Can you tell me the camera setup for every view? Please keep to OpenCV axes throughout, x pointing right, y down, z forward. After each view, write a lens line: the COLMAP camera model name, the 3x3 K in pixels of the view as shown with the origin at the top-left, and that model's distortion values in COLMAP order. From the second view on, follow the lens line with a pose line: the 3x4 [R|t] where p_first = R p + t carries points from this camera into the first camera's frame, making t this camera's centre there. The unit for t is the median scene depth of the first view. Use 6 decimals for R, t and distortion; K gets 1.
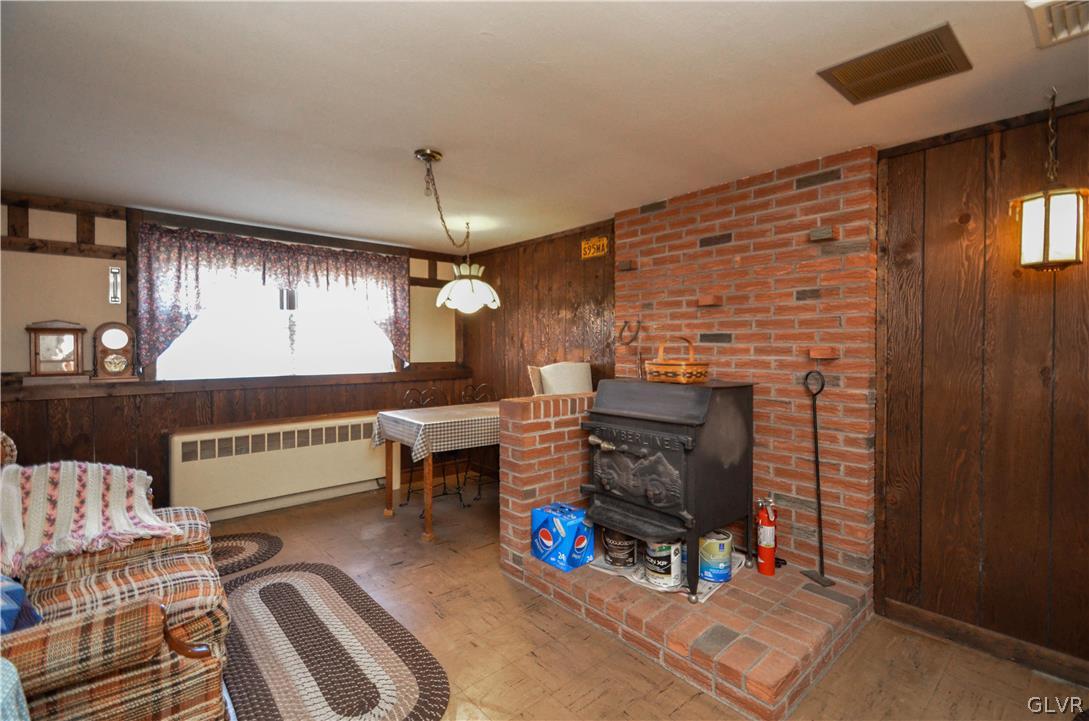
lens RADIAL K [[488.0, 0, 541.0], [0, 488.0, 354.5], [0, 0, 1]] dist [0.013287, -0.004813]
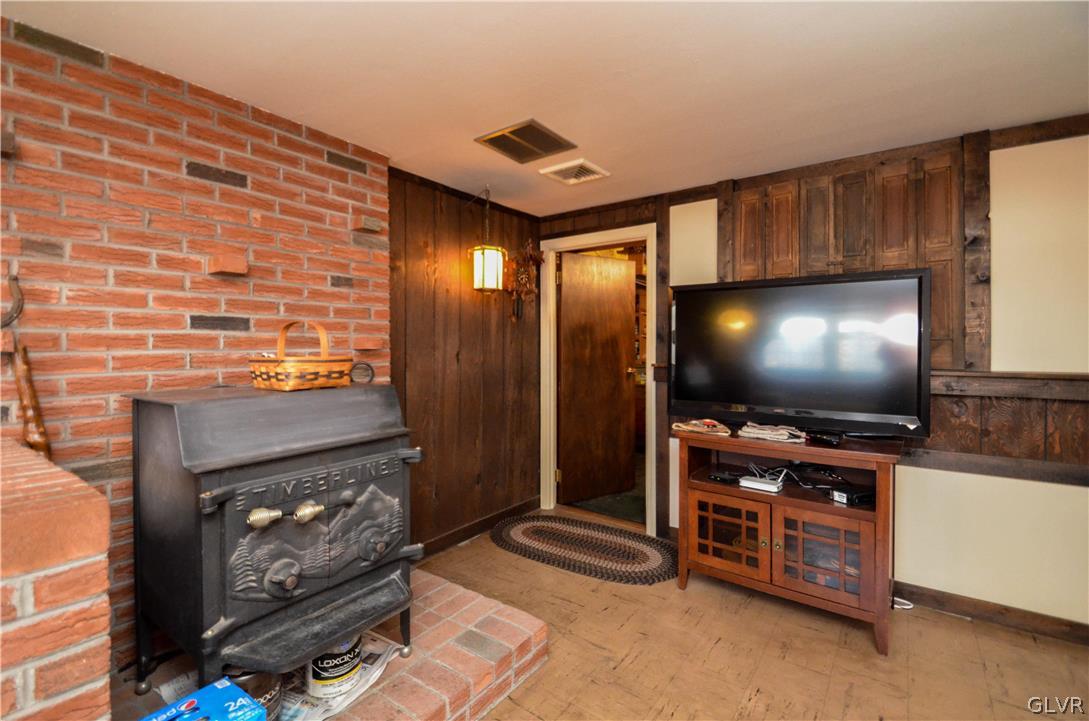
lens RADIAL K [[488.0, 0, 540.7], [0, 488.0, 350.5], [0, 0, 1]] dist [0.013287, -0.004813]
pose [[-0.218481, -0.012352, 0.975763, -0.443061], [0.018312, 0.999692, 0.016755, 0.000016], [-0.975669, 0.021529, -0.218187, 0.822075]]
